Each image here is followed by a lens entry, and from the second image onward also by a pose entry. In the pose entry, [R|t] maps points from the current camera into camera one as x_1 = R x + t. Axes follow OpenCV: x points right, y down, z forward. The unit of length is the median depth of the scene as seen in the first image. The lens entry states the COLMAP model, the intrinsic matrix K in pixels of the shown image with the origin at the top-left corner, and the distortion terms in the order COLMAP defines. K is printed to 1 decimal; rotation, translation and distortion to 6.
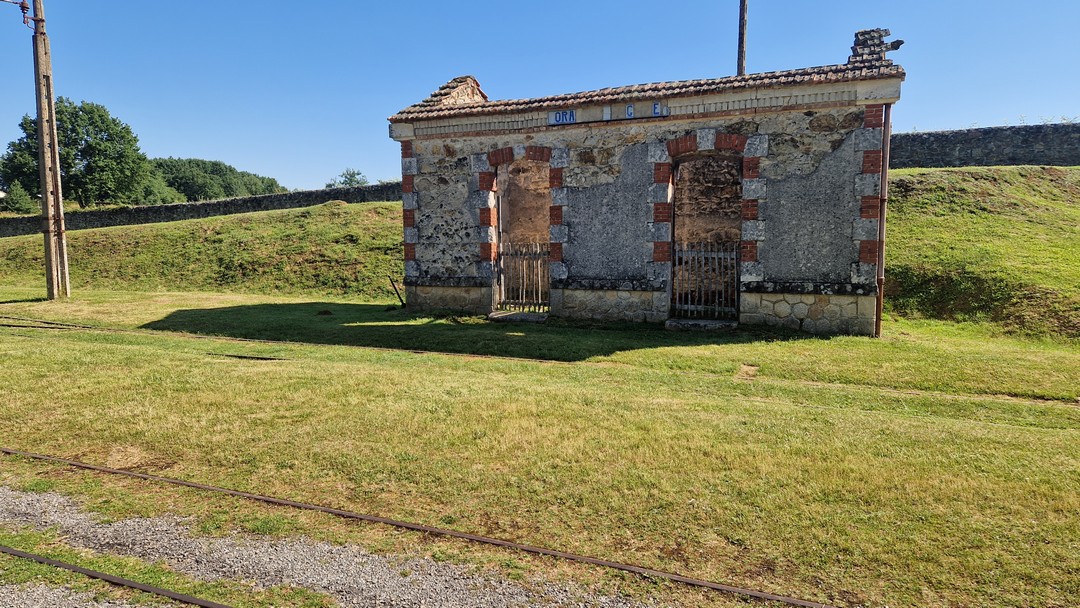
lens RADIAL K [[740.4, 0, 534.0], [0, 740.4, 304.9], [0, 0, 1]] dist [0.076021, -0.061200]
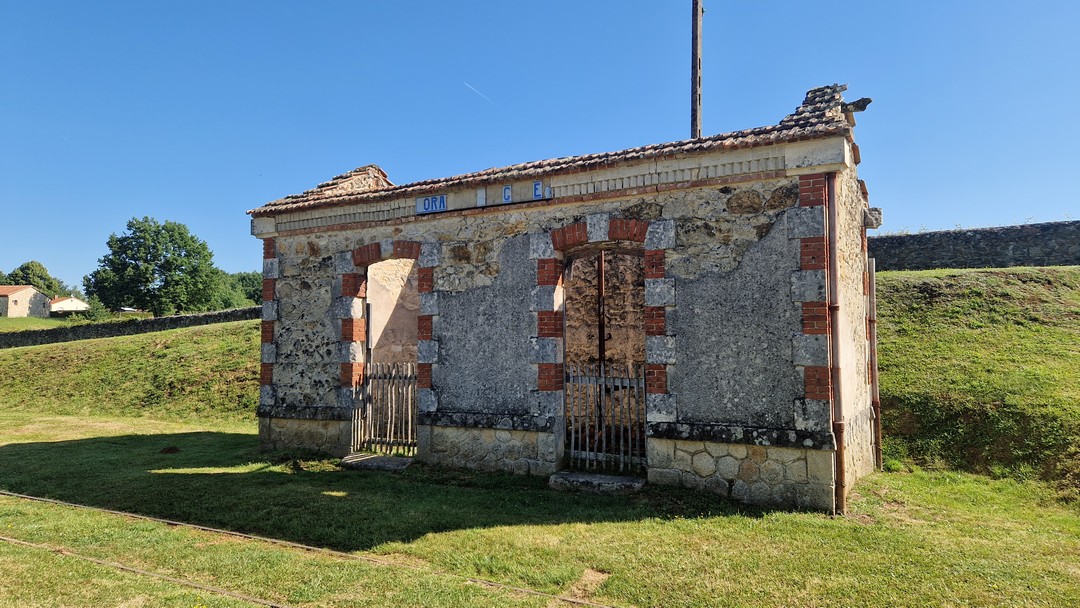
lens RADIAL K [[740.4, 0, 534.5], [0, 740.4, 295.2], [0, 0, 1]] dist [0.076021, -0.061200]
pose [[0.995598, -0.006863, -0.093475, 0.214482], [-0.007922, 0.987585, -0.156883, -0.034640], [0.093391, 0.156933, 0.983184, 0.250118]]
